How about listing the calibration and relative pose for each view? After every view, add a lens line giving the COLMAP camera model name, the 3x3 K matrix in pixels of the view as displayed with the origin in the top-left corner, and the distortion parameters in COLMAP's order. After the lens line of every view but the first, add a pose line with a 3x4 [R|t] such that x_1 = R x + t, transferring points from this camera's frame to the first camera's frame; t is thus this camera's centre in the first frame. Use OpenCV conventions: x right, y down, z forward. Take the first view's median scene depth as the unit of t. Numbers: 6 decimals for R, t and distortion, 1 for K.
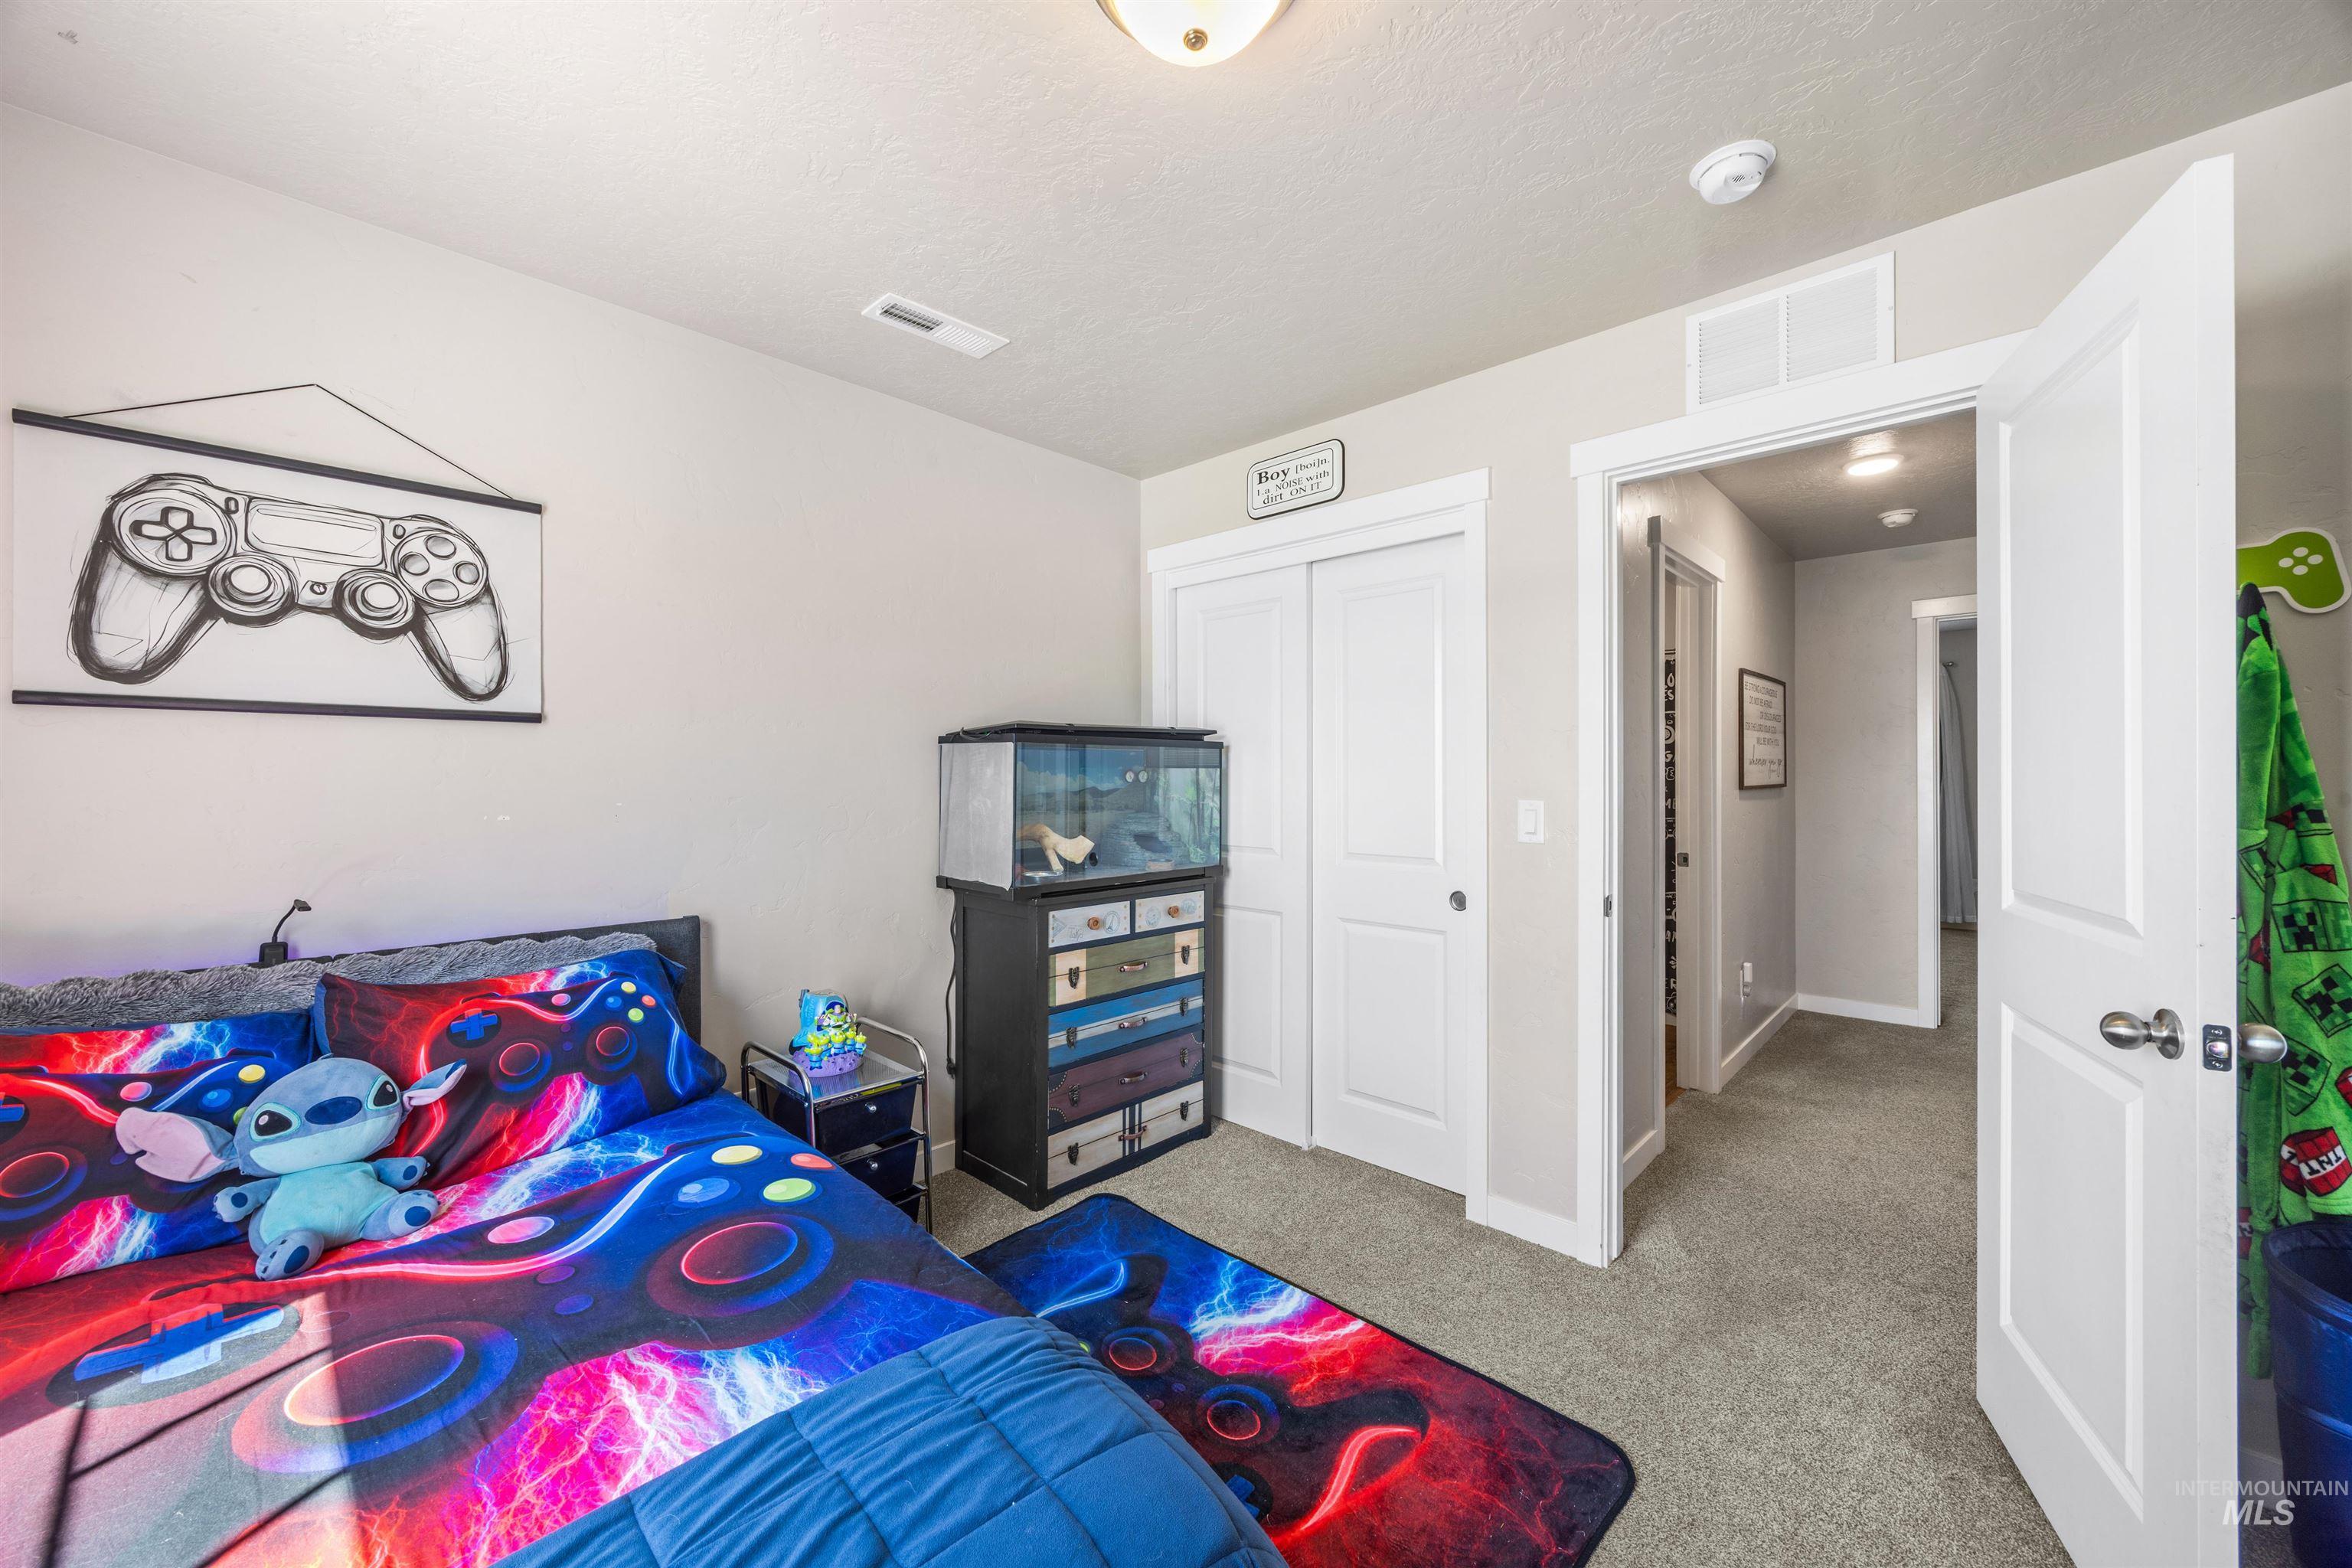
lens RADIAL K [[905.0, 0, 1160.0], [0, 905.0, 774.6], [0, 0, 1]] dist [0.001600, -0.000214]
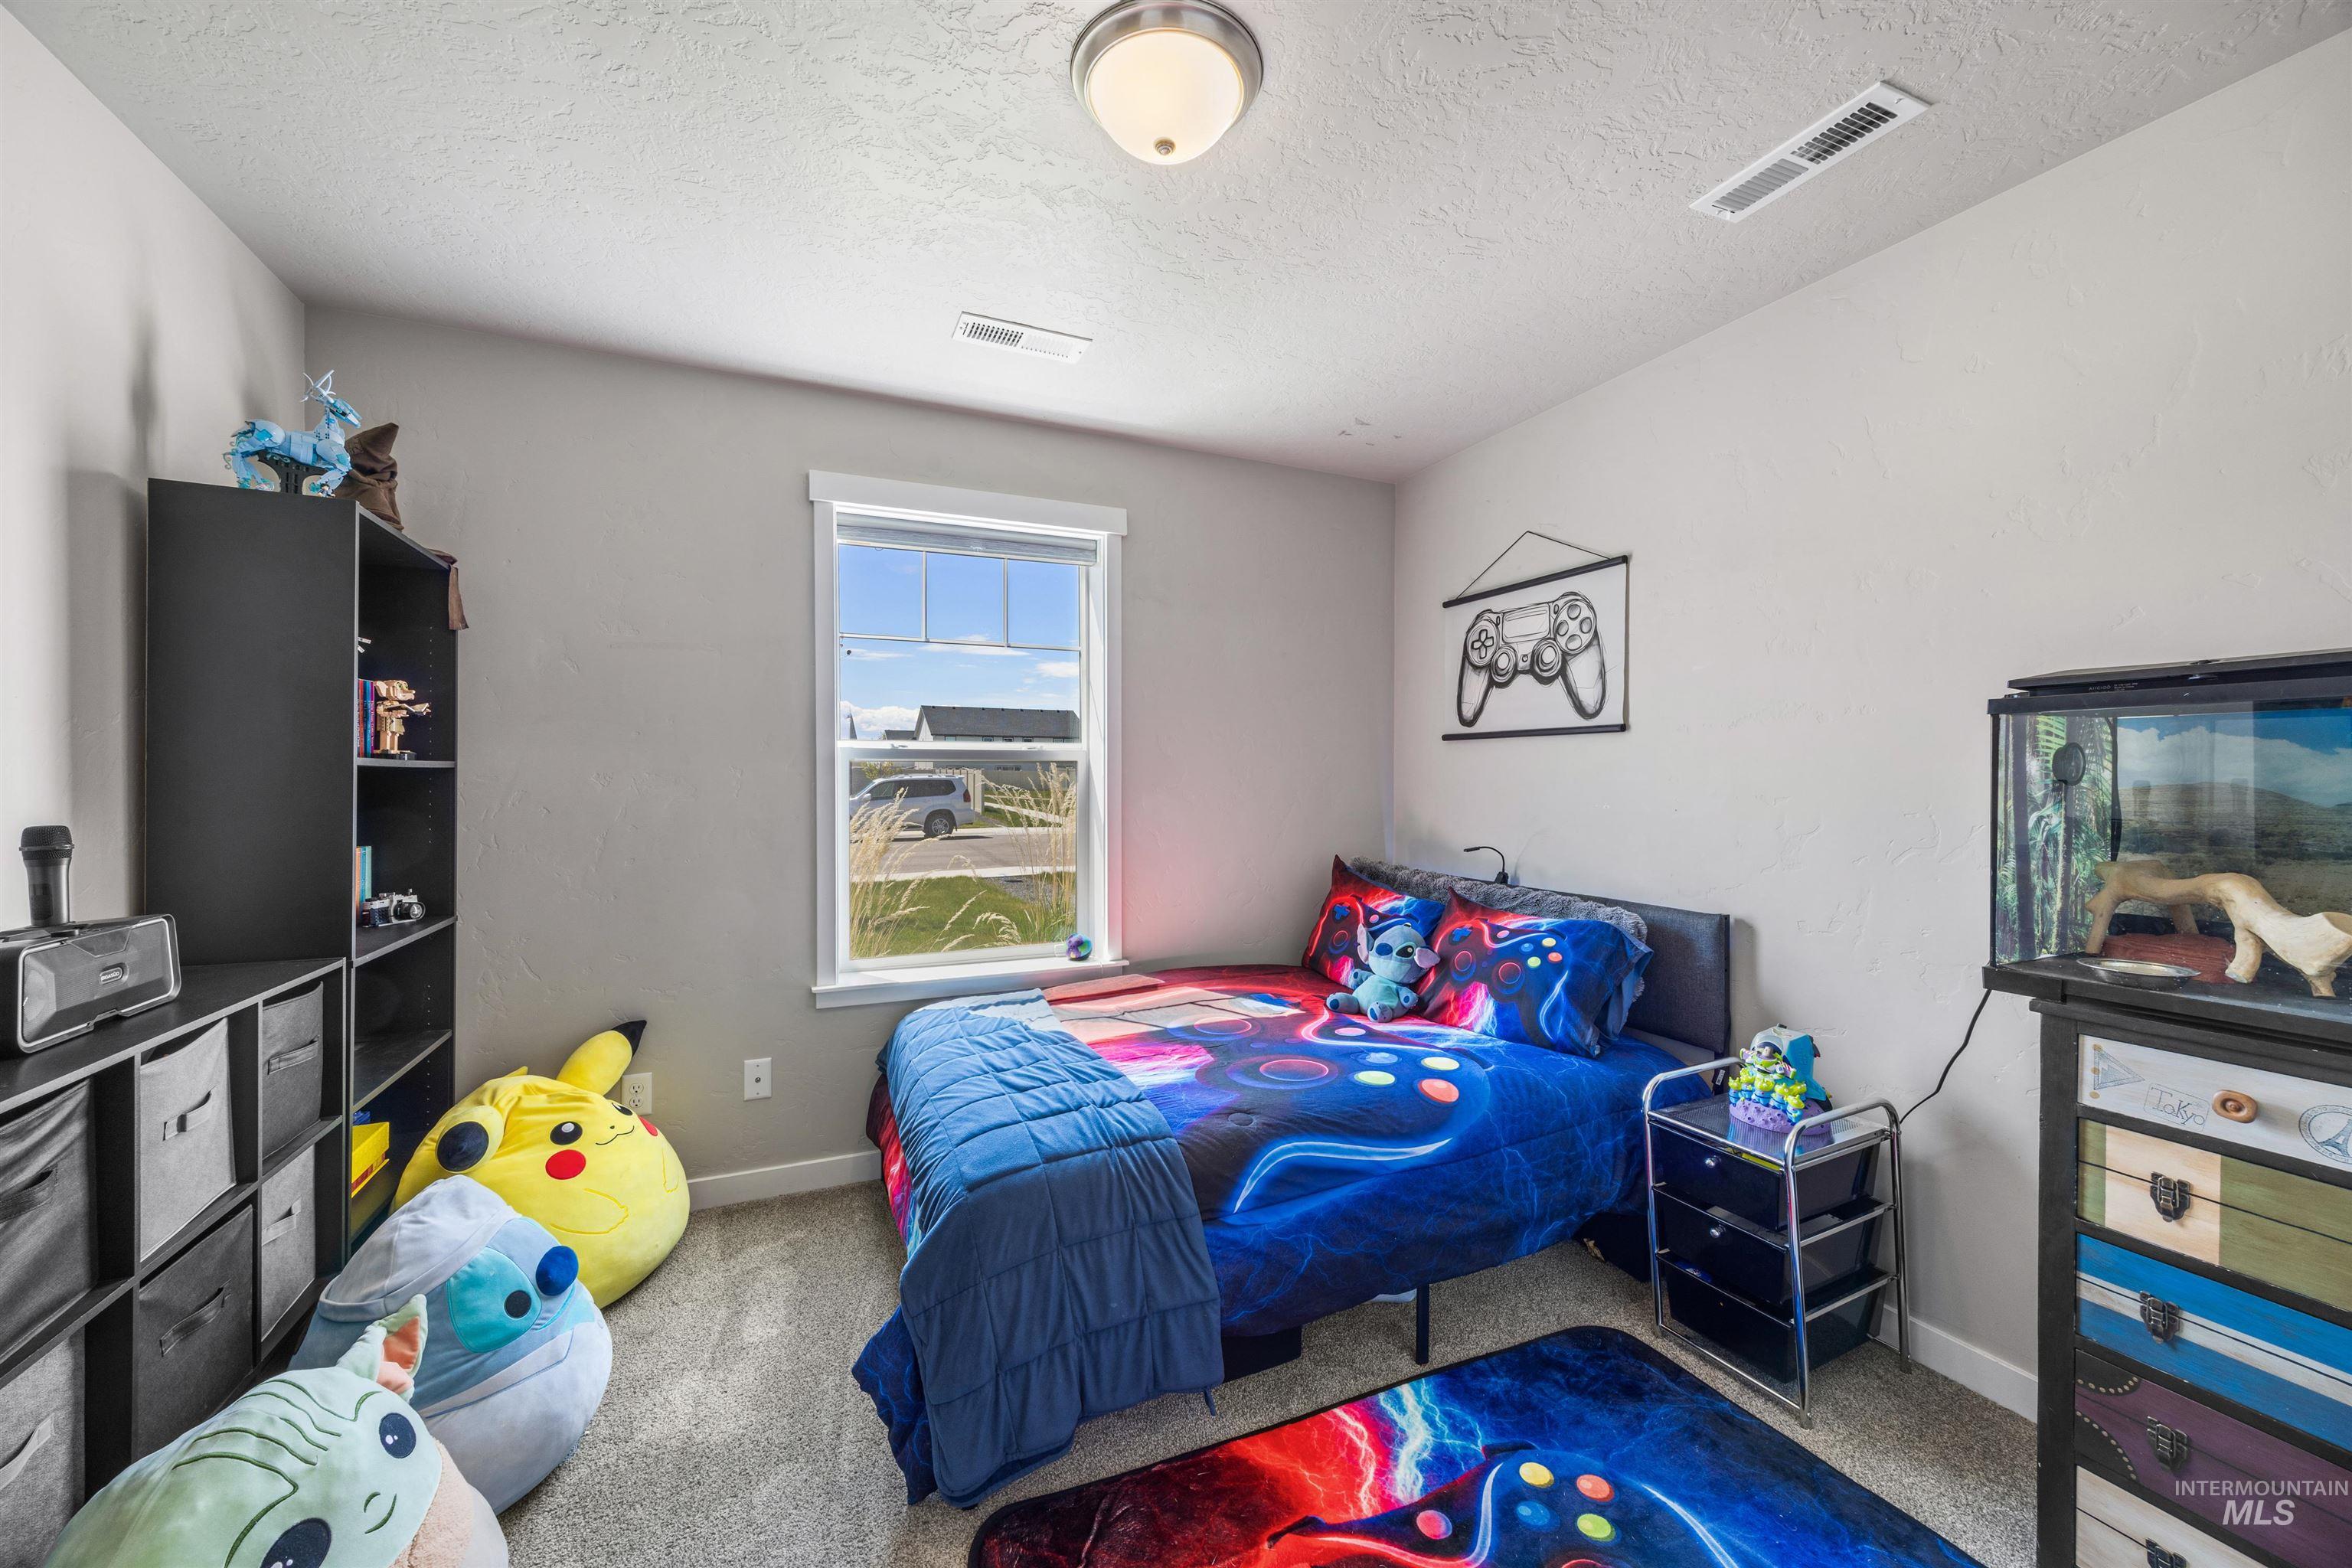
lens RADIAL K [[905.0, 0, 1160.0], [0, 905.0, 774.6], [0, 0, 1]] dist [0.001600, -0.000214]
pose [[-0.392518, -0.002139, -0.919742, 0.815905], [0.000552, 0.999997, -0.002561, 0.005302], [0.919744, -0.001512, -0.392516, 1.042233]]
